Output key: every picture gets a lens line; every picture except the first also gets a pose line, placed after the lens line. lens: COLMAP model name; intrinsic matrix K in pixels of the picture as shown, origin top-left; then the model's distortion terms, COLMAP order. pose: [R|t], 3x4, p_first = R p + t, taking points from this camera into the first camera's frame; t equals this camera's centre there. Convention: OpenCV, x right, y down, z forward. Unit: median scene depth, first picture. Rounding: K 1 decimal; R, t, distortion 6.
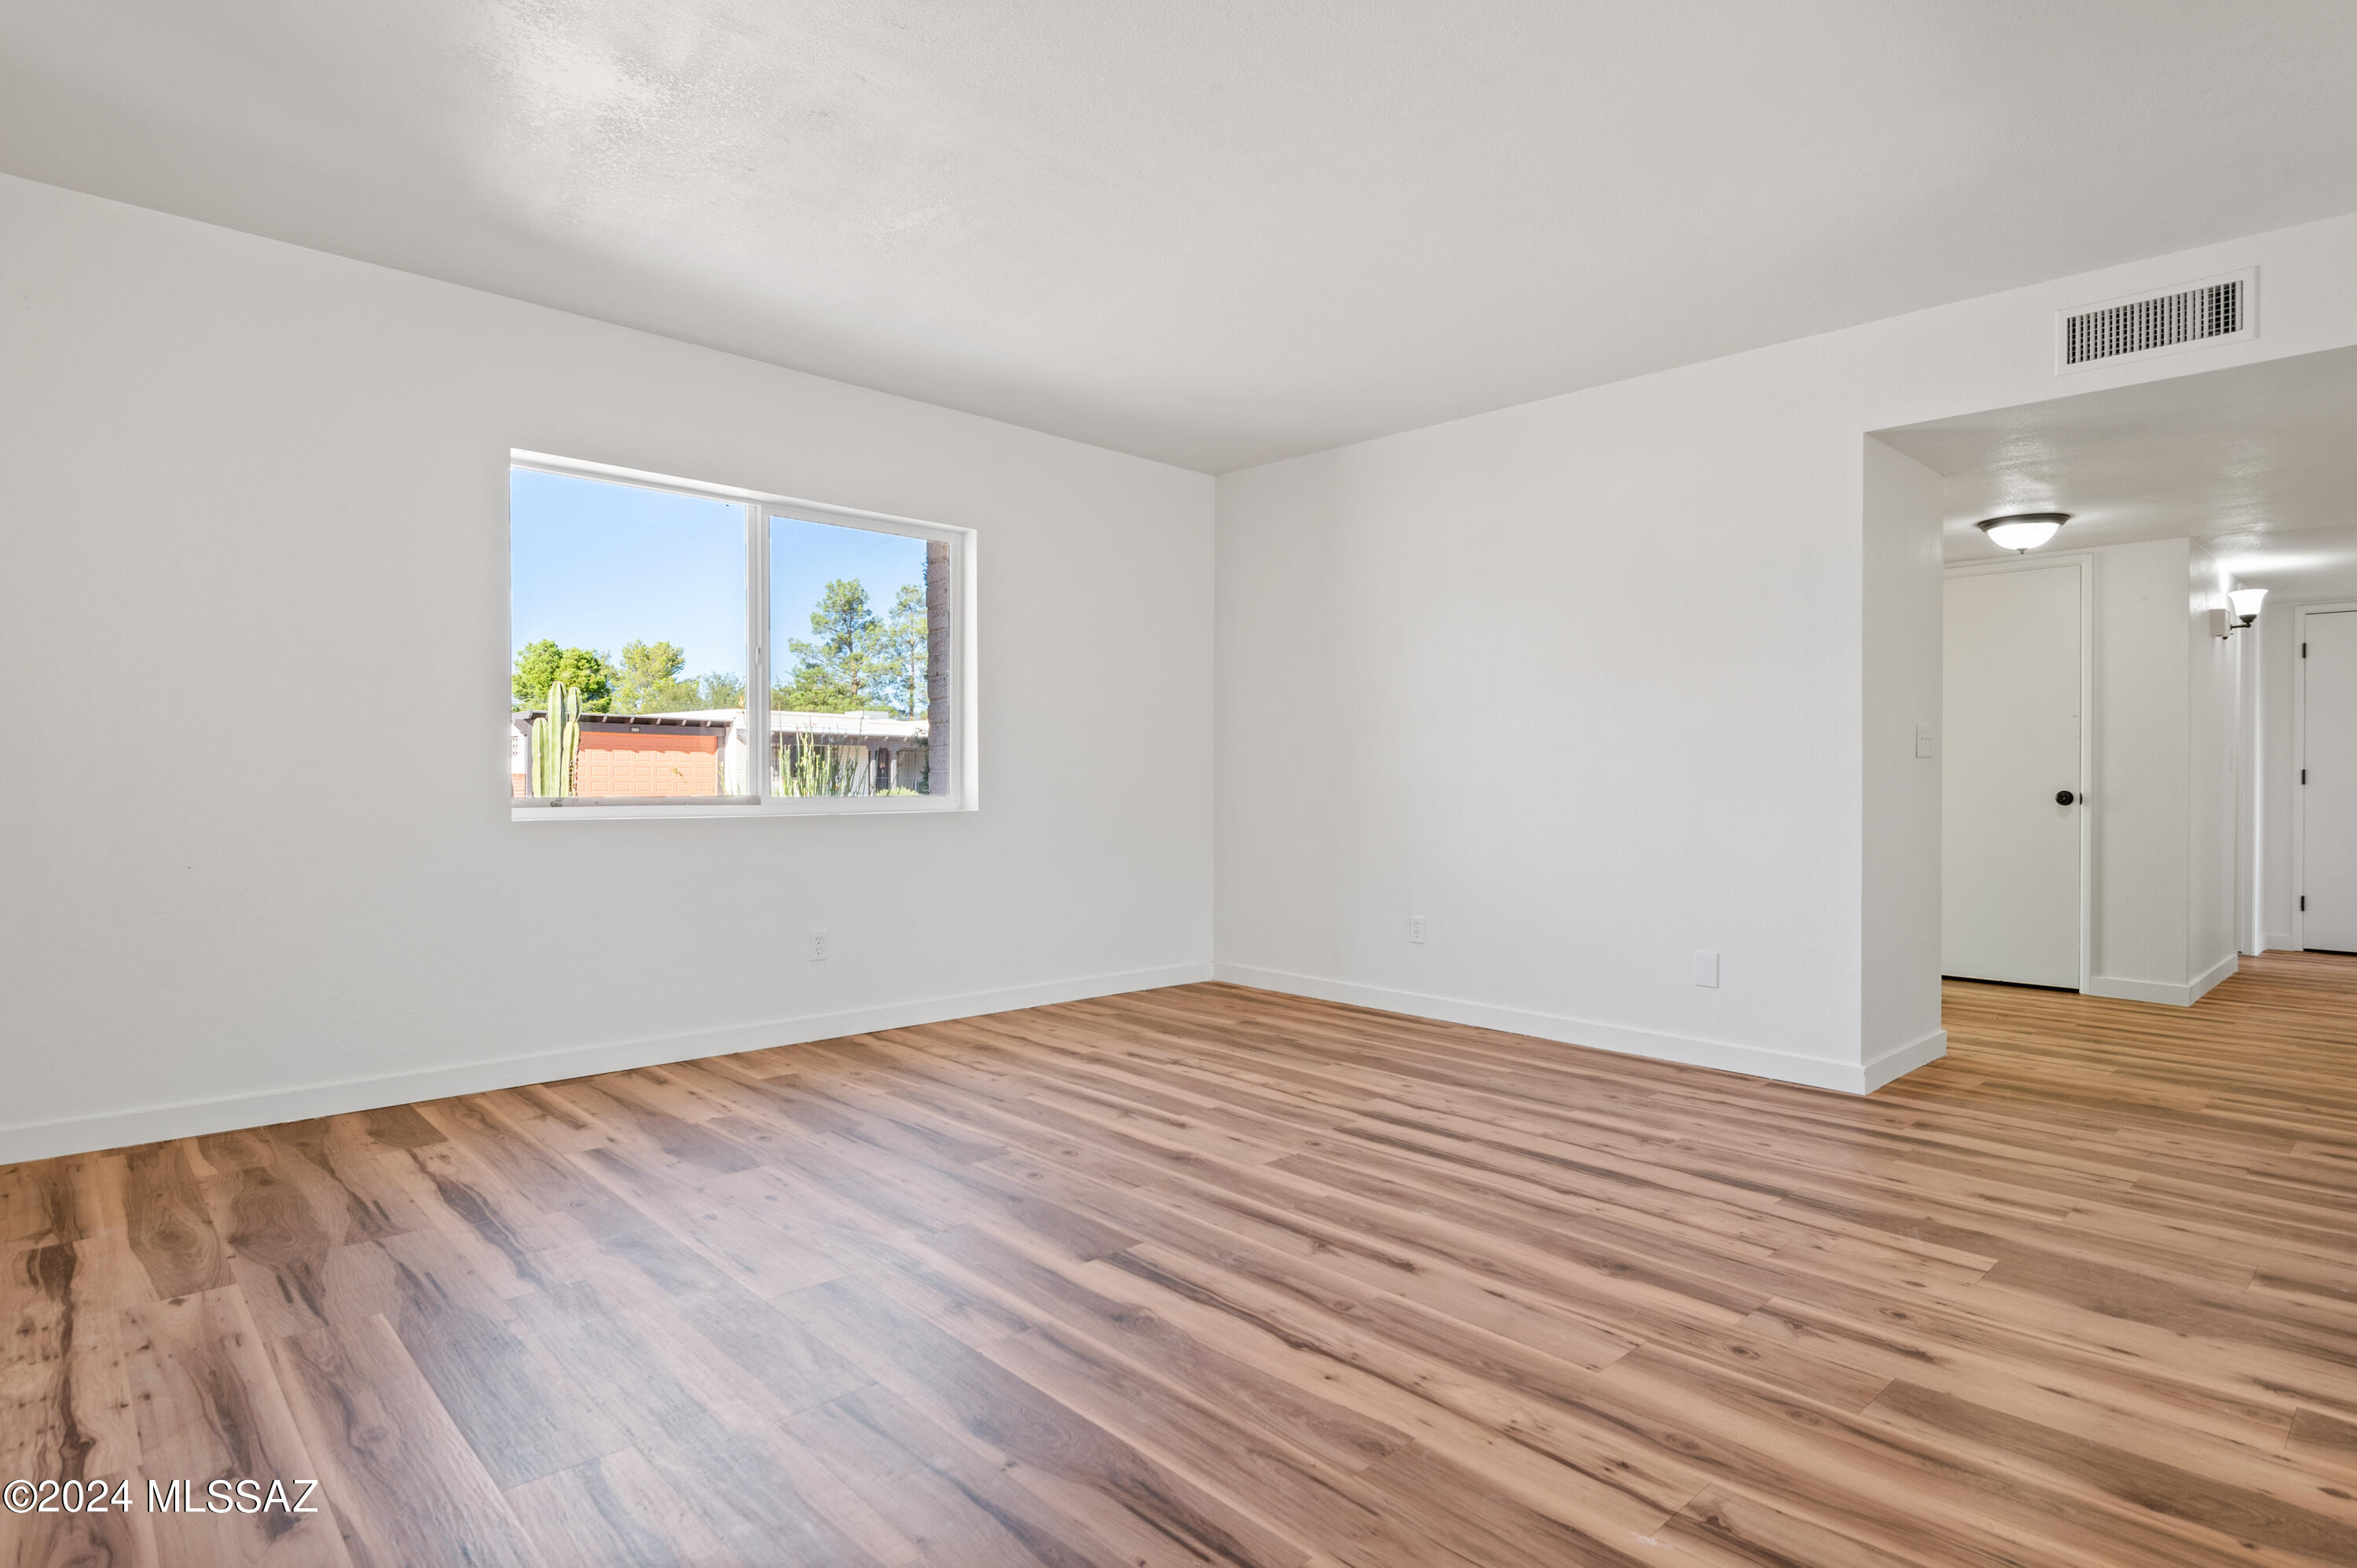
lens RADIAL K [[1209.3, 0, 1163.7], [0, 1209.3, 790.1], [0, 0, 1]] dist [0.015988, -0.004089]
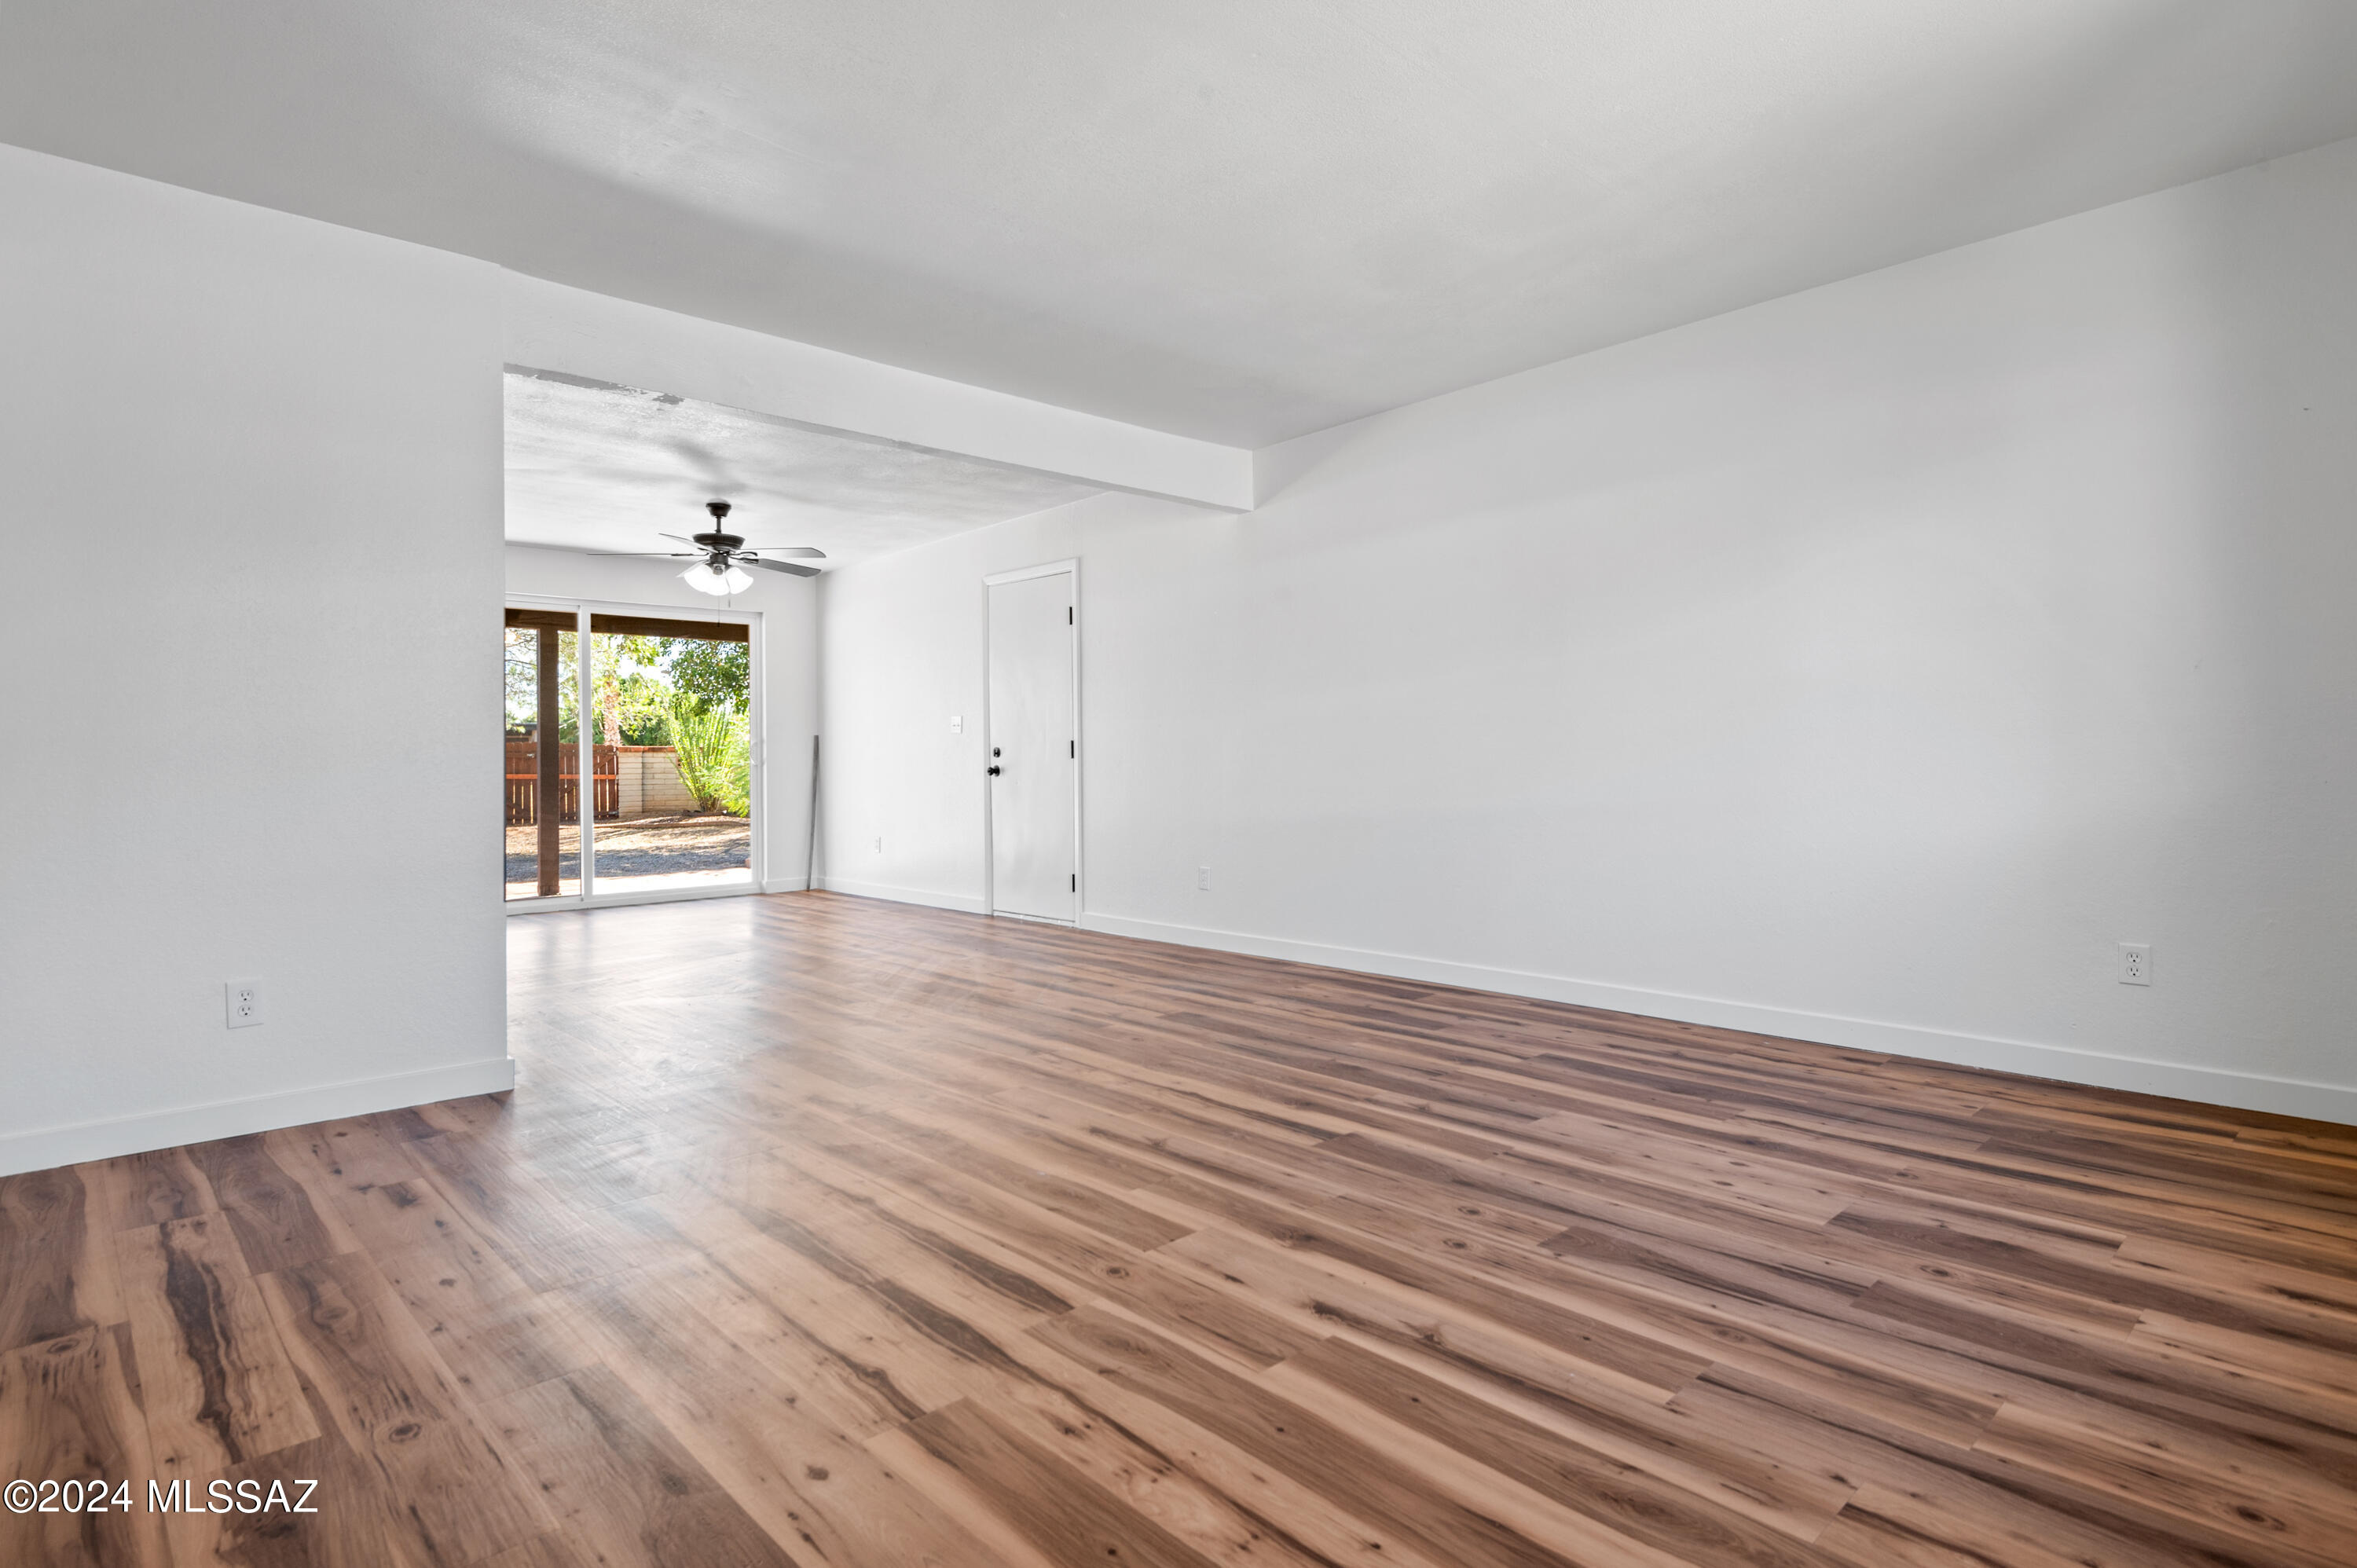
lens RADIAL K [[1209.3, 0, 1170.6], [0, 1209.3, 766.4], [0, 0, 1]] dist [0.015988, -0.004089]
pose [[-0.999936, 0.003081, -0.010913, 0.100563], [0.002927, 0.999896, 0.014093, -0.002067], [0.010956, 0.014060, -0.999841, 1.679778]]
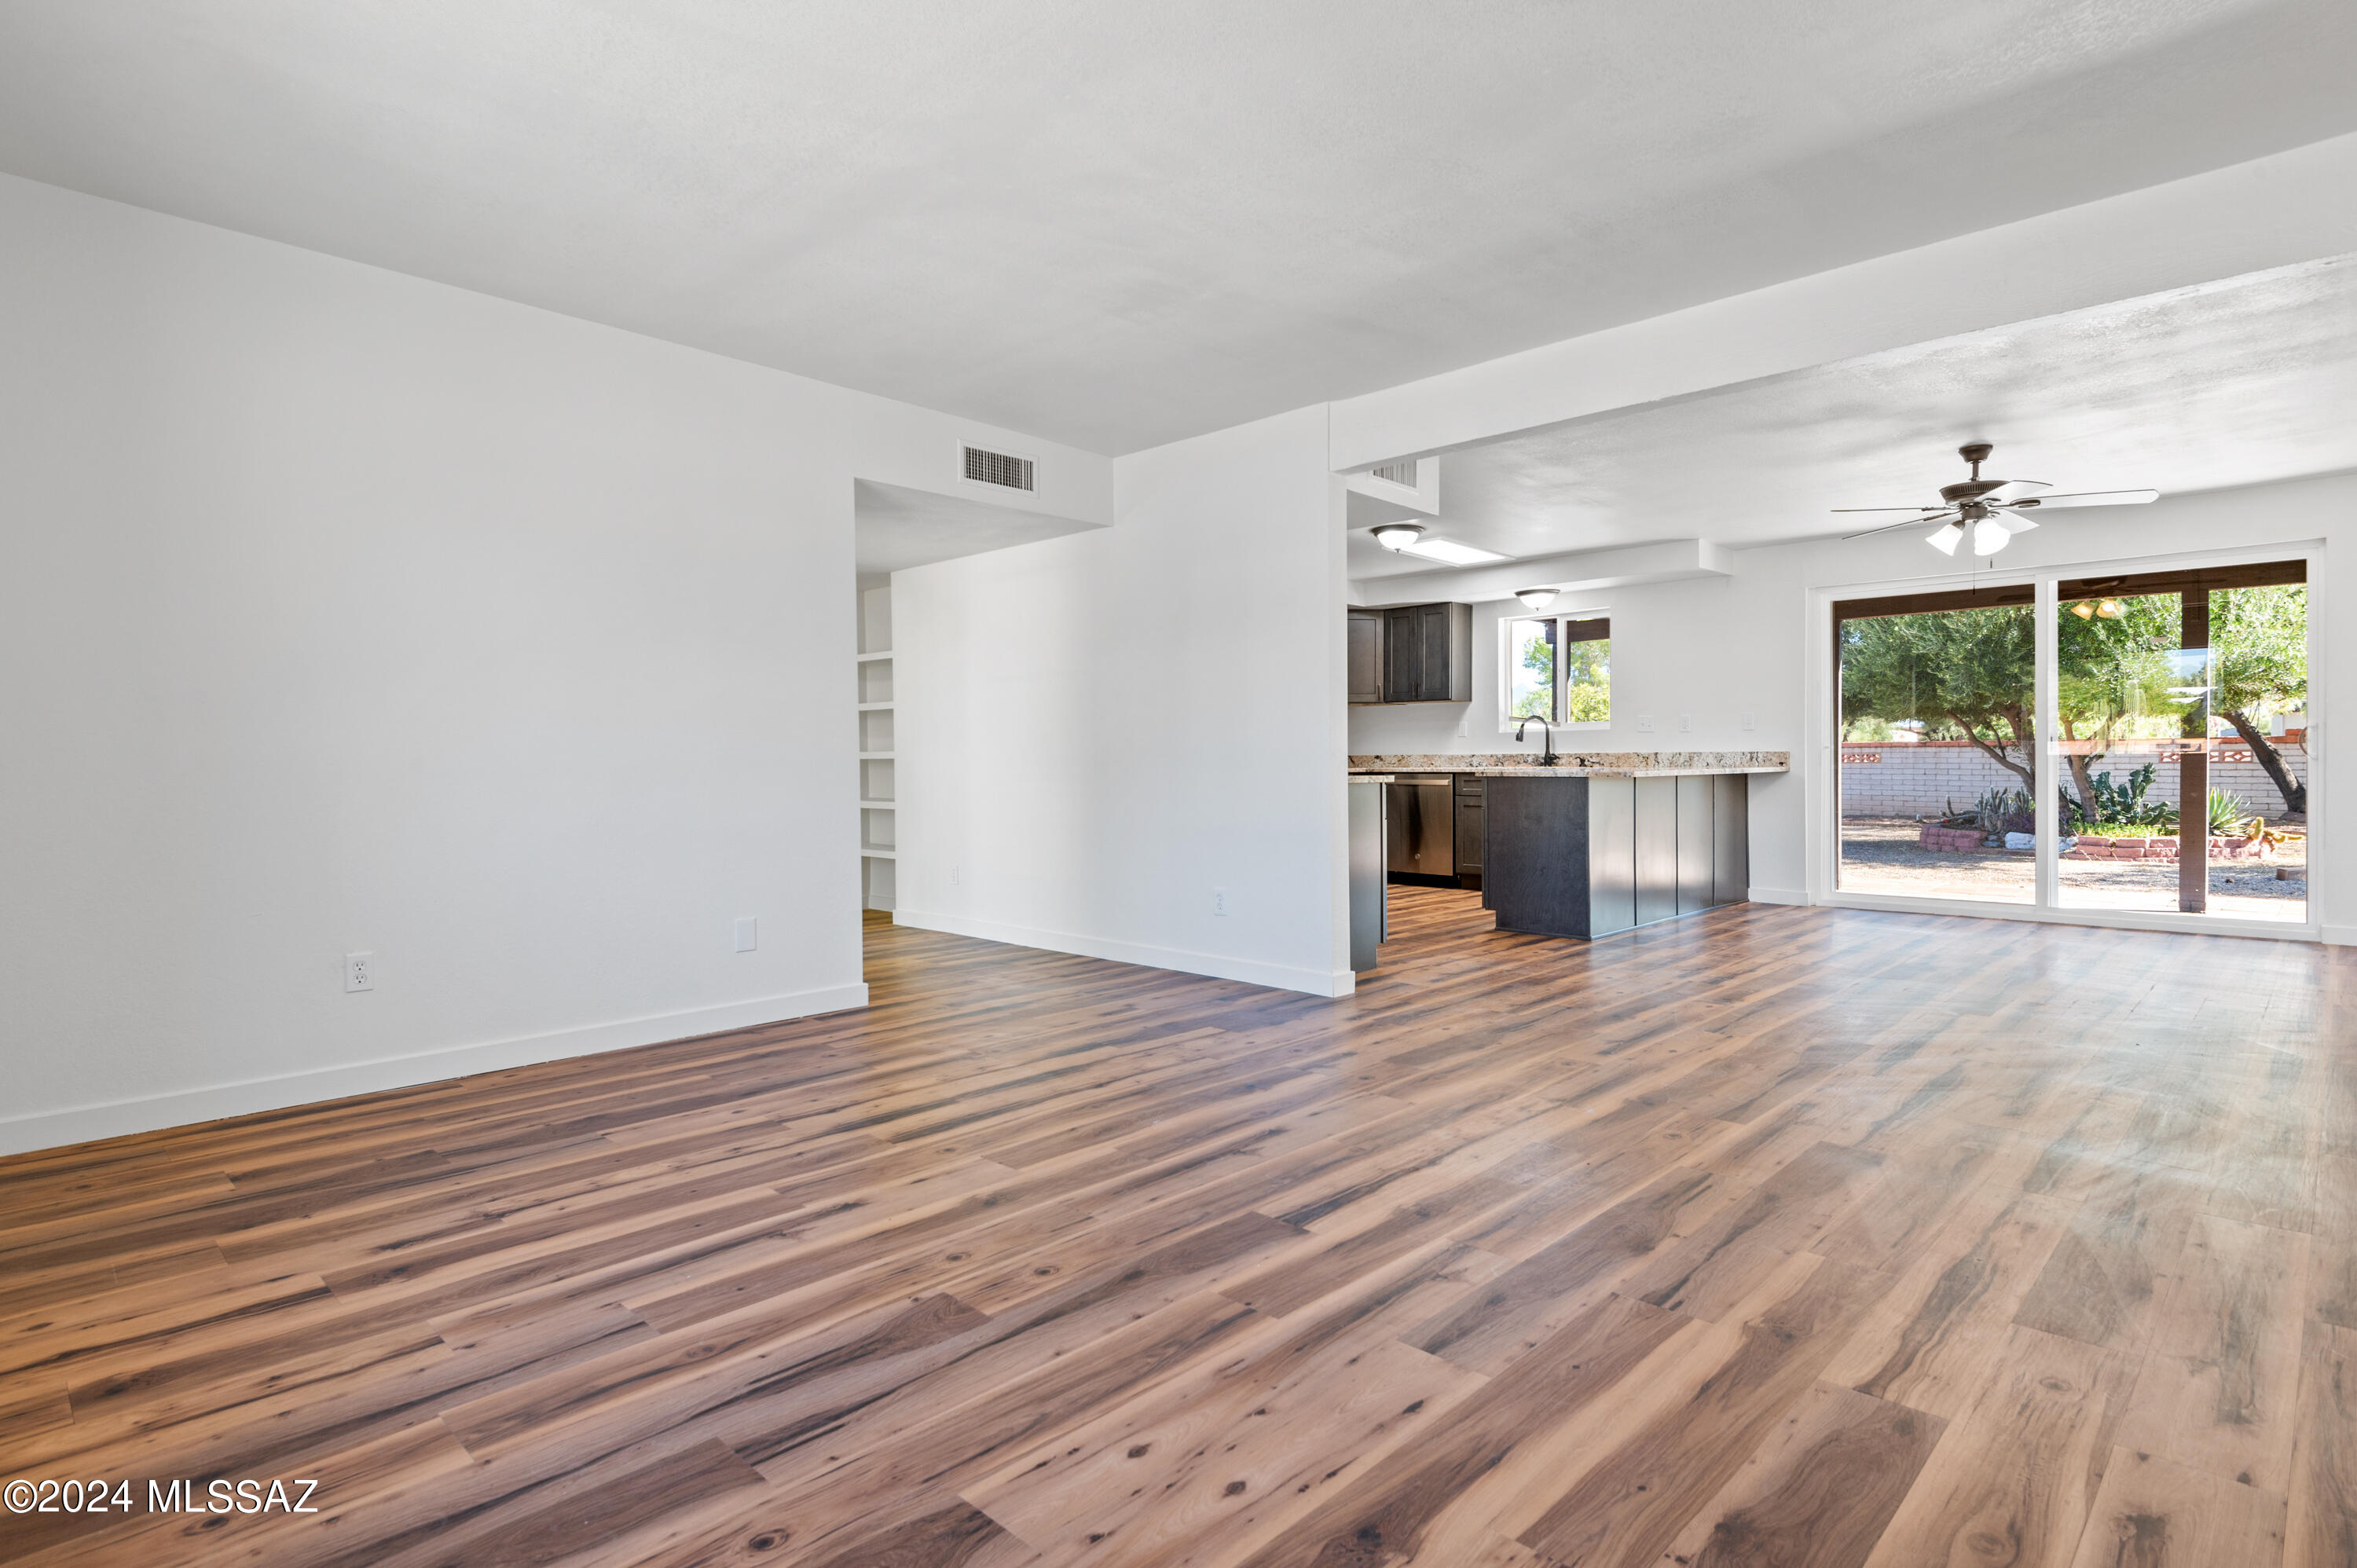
lens RADIAL K [[1209.3, 0, 1153.8], [0, 1209.3, 775.2], [0, 0, 1]] dist [0.015988, -0.004089]
pose [[-0.045020, -0.017741, 0.998829, -0.794438], [0.015777, 0.999705, 0.018468, -0.006696], [-0.998861, 0.016590, -0.044727, 0.880443]]
